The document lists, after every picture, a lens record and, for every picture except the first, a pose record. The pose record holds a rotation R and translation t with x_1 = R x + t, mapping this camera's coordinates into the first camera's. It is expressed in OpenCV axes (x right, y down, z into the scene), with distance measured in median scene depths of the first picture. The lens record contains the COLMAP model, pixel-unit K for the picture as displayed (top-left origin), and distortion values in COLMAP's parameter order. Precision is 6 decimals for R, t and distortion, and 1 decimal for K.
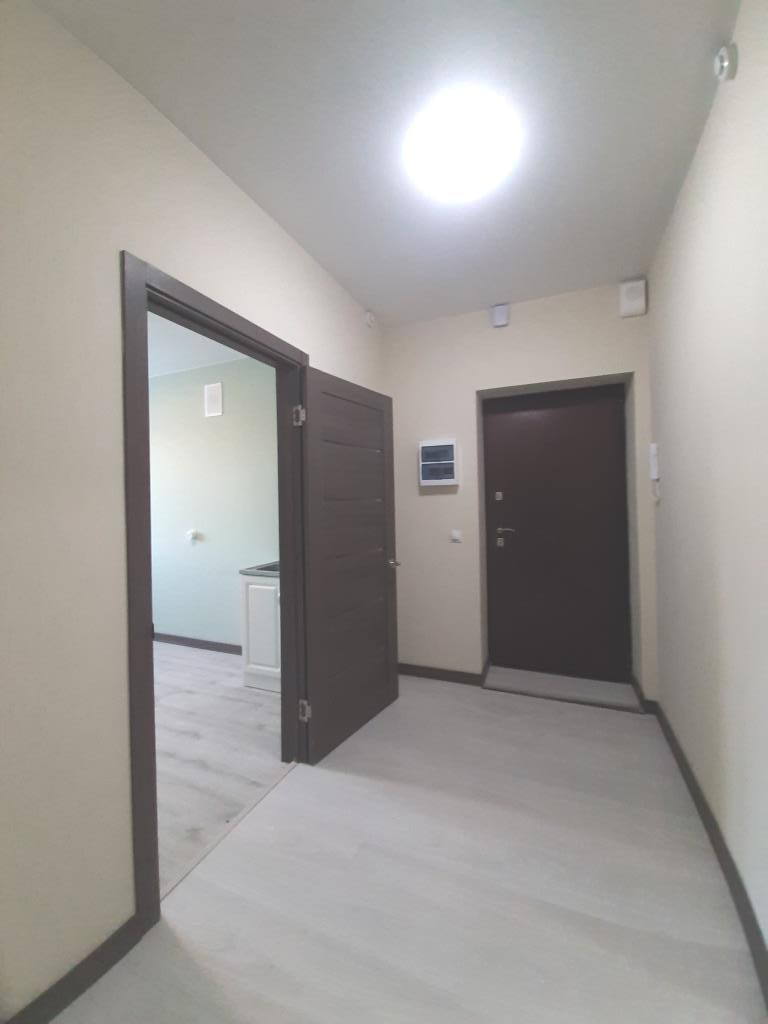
lens RADIAL K [[399.9, 0, 393.2], [0, 399.9, 503.6], [0, 0, 1]] dist [-0.003015, -0.001834]
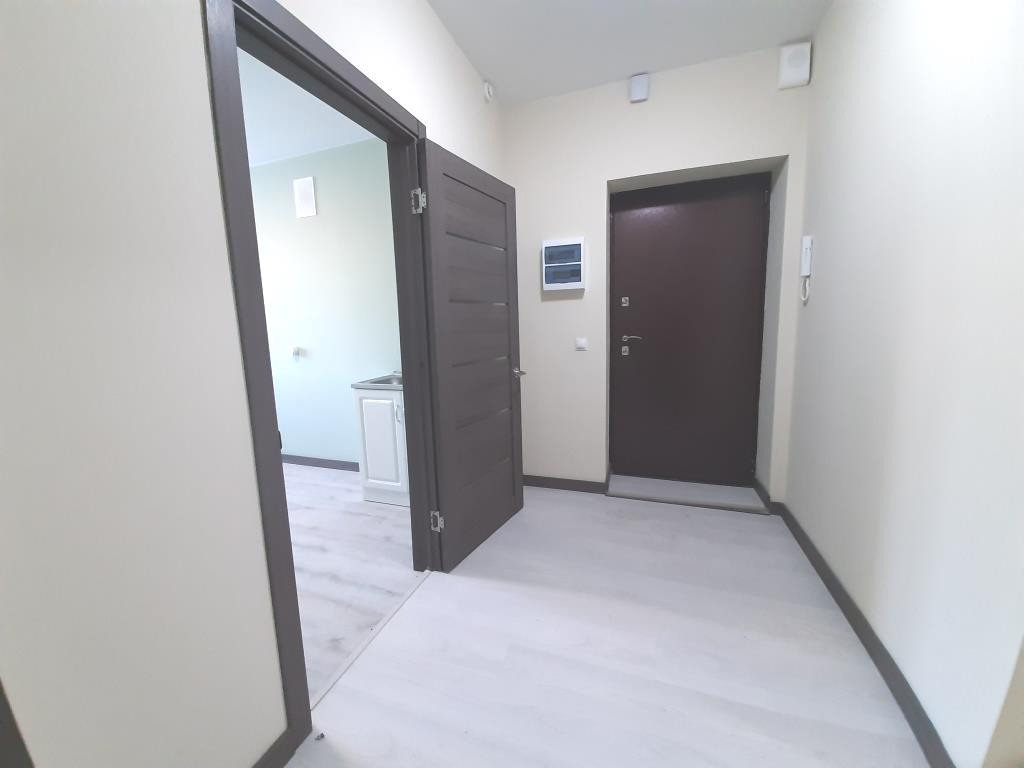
lens RADIAL K [[399.9, 0, 505.4], [0, 399.9, 380.5], [0, 0, 1]] dist [-0.003015, -0.001834]
pose [[0.999084, -0.015702, 0.039799, -0.071214], [0.009970, 0.990053, 0.140342, 0.036706], [-0.041607, -0.139816, 0.989303, 0.067185]]
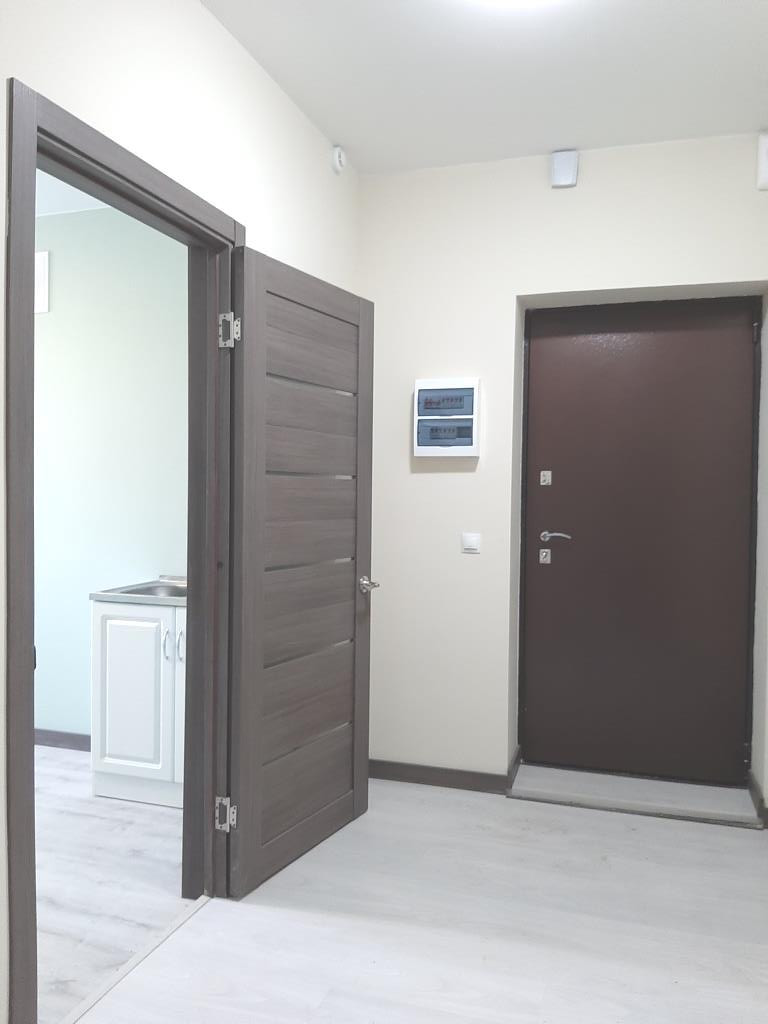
lens RADIAL K [[798.3, 0, 398.5], [0, 798.3, 518.3], [0, 0, 1]] dist [0.061499, -0.066245]
pose [[0.995910, 0.031901, 0.084533, -0.060485], [-0.034650, 0.998910, 0.031260, 0.013579], [-0.083444, -0.034061, 0.995930, -0.192791]]
